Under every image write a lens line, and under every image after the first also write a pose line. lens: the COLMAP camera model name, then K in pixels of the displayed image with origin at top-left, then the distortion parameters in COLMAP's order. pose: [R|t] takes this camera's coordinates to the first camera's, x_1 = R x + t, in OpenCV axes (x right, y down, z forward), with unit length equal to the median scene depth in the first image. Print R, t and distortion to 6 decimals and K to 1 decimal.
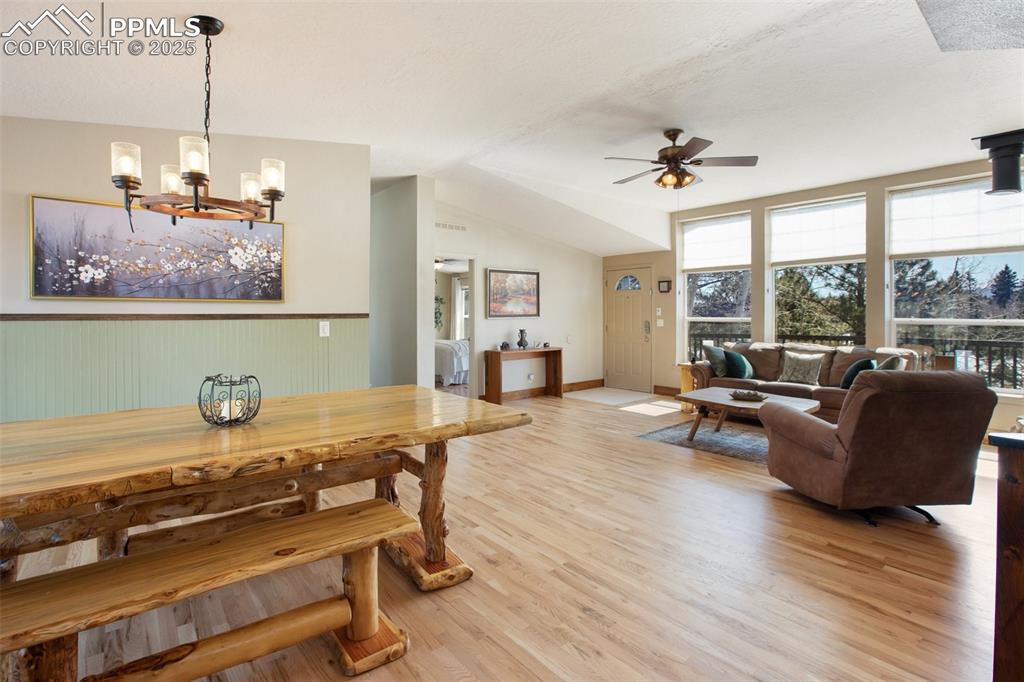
lens RADIAL K [[507.1, 0, 512.8], [0, 507.1, 312.7], [0, 0, 1]] dist [-0.019988, 0.001001]
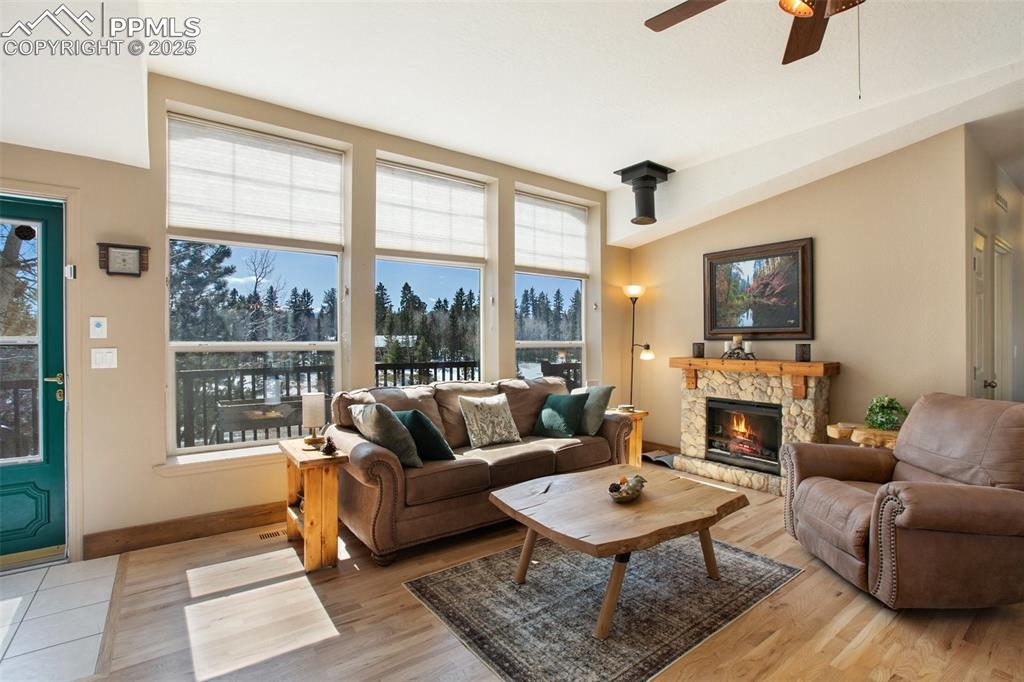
lens RADIAL K [[494.9, 0, 514.7], [0, 494.9, 335.7], [0, 0, 1]] dist [-0.035588, 0.000910]
pose [[0.065737, 0.003637, 0.997830, -0.035731], [-0.001437, 0.999993, -0.003550, 0.004655], [-0.997836, -0.001201, 0.065742, 0.709594]]
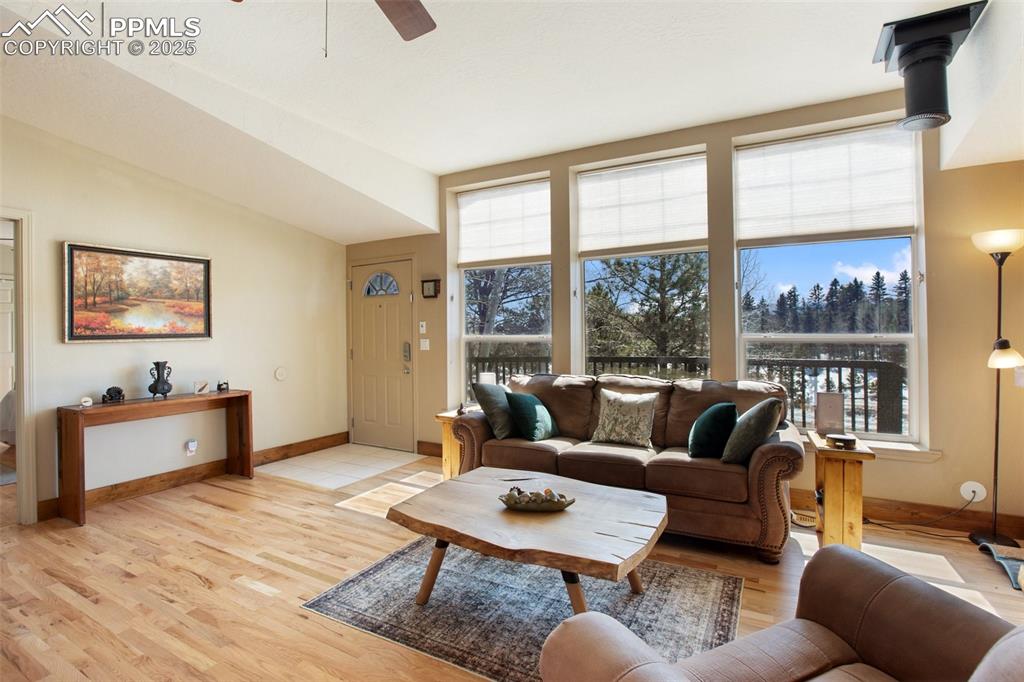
lens RADIAL K [[494.9, 0, 514.7], [0, 494.9, 335.7], [0, 0, 1]] dist [-0.035588, 0.000910]
pose [[0.942008, -0.011648, 0.335389, 0.193575], [0.009677, 0.999925, 0.007545, 0.005015], [-0.335452, -0.003862, 0.942049, 0.376576]]
